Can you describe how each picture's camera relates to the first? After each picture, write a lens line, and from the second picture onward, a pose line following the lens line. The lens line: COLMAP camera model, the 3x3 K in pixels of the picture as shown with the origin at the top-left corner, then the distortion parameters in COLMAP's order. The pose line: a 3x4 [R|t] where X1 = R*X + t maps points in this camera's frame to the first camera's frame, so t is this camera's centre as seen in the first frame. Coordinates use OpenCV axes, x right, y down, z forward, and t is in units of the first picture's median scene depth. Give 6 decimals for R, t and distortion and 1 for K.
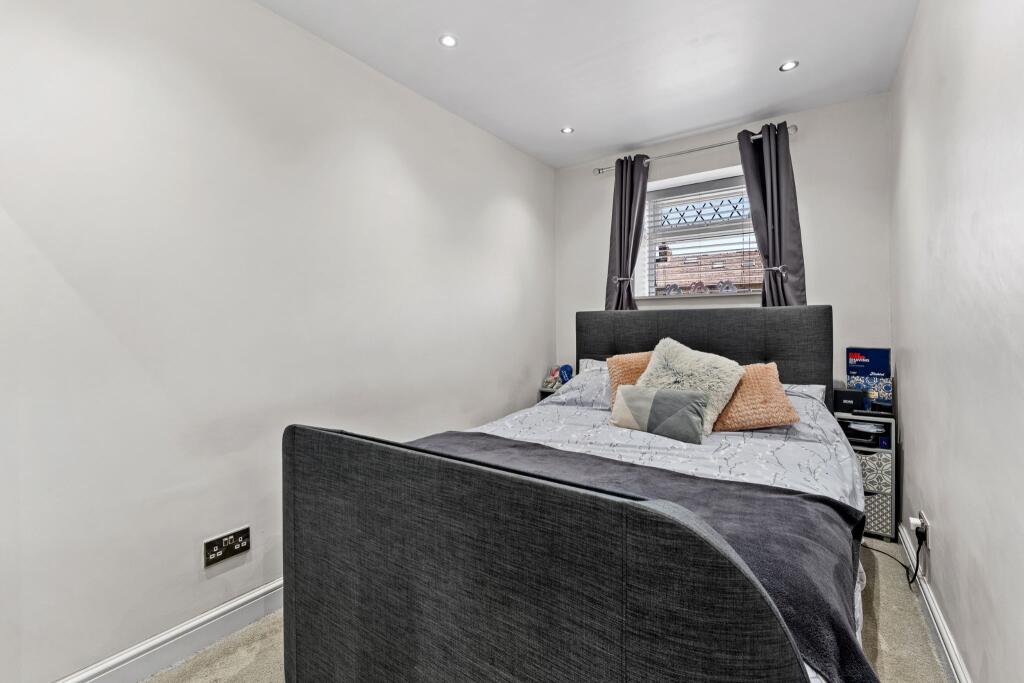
lens RADIAL K [[407.5, 0, 511.7], [0, 407.5, 328.7], [0, 0, 1]] dist [-0.000432, -0.000056]
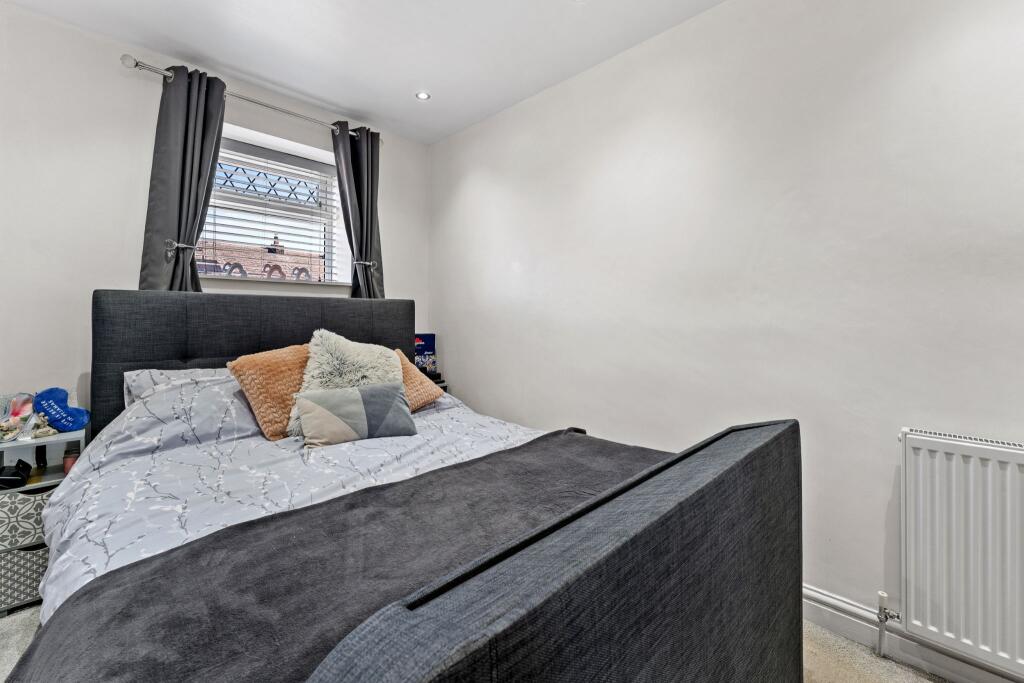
lens RADIAL K [[417.0, 0, 511.7], [0, 417.0, 316.1], [0, 0, 1]] dist [0.000251, 0.000086]
pose [[0.203306, 0.010380, 0.979060, -0.352787], [0.005531, 0.999916, -0.011750, 0.006943], [-0.979100, 0.007804, 0.203231, 0.399869]]
